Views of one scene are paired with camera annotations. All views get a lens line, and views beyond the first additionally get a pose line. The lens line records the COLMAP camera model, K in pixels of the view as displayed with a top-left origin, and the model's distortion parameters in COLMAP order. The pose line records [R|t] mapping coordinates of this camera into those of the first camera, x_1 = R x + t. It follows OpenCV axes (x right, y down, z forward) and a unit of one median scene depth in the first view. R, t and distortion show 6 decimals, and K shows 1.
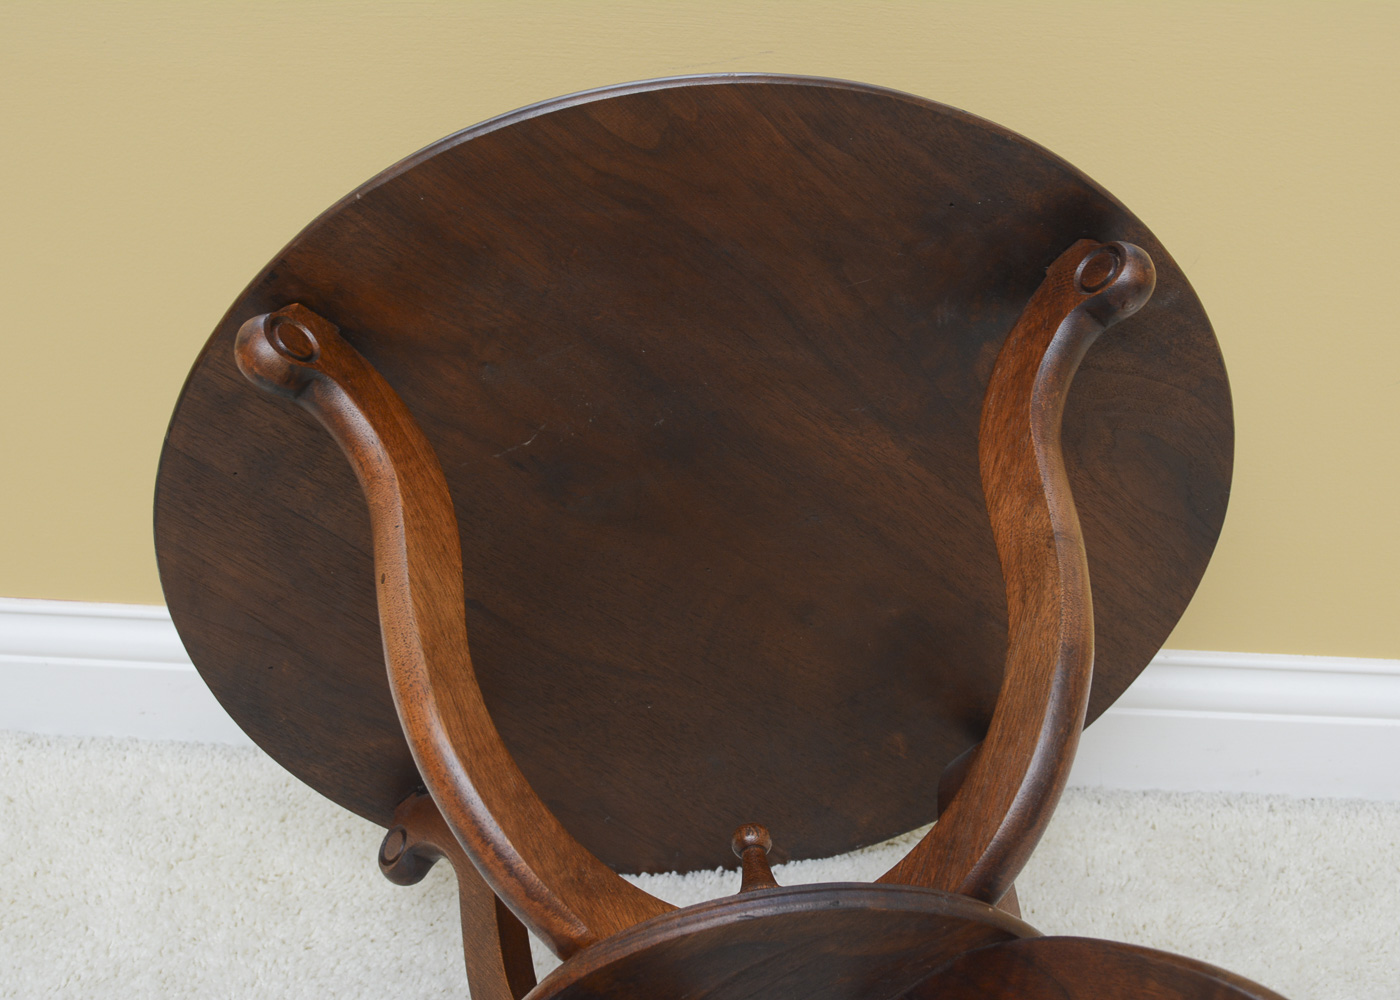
lens RADIAL K [[1689.0, 0, 700.5], [0, 1689.0, 498.8], [0, 0, 1]] dist [-0.031134, 0.000000]
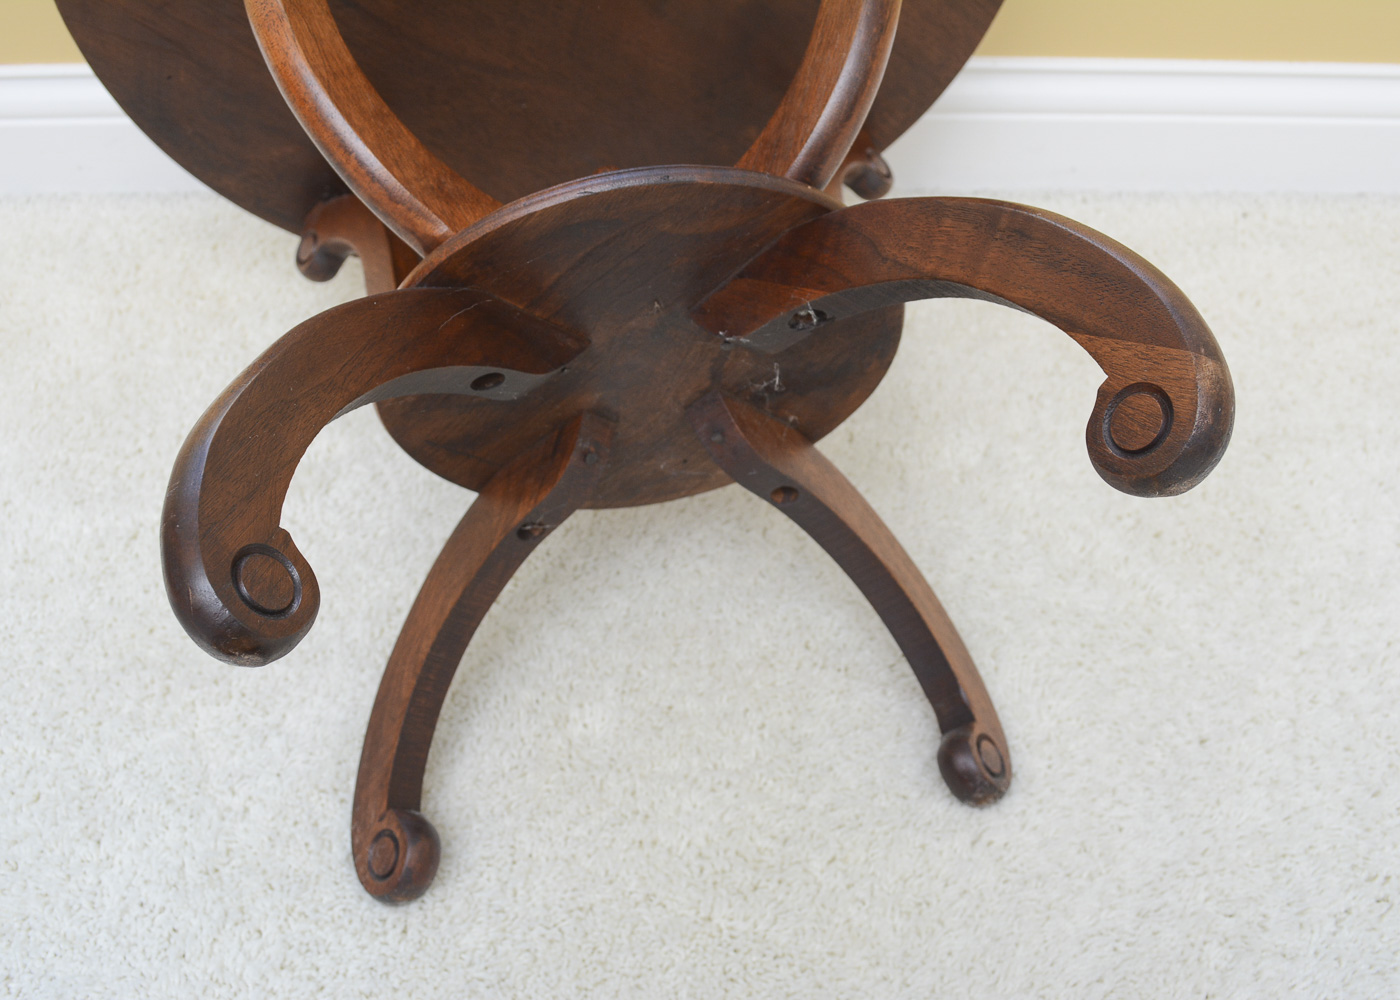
lens RADIAL K [[1430.8, 0, 703.4], [0, 1430.8, 503.4], [0, 0, 1]] dist [-0.047173, 0.000000]
pose [[0.997662, -0.054499, 0.041236, 0.049829], [0.040513, 0.957557, 0.285383, 0.163456], [-0.055039, -0.283045, 0.957526, 0.043180]]
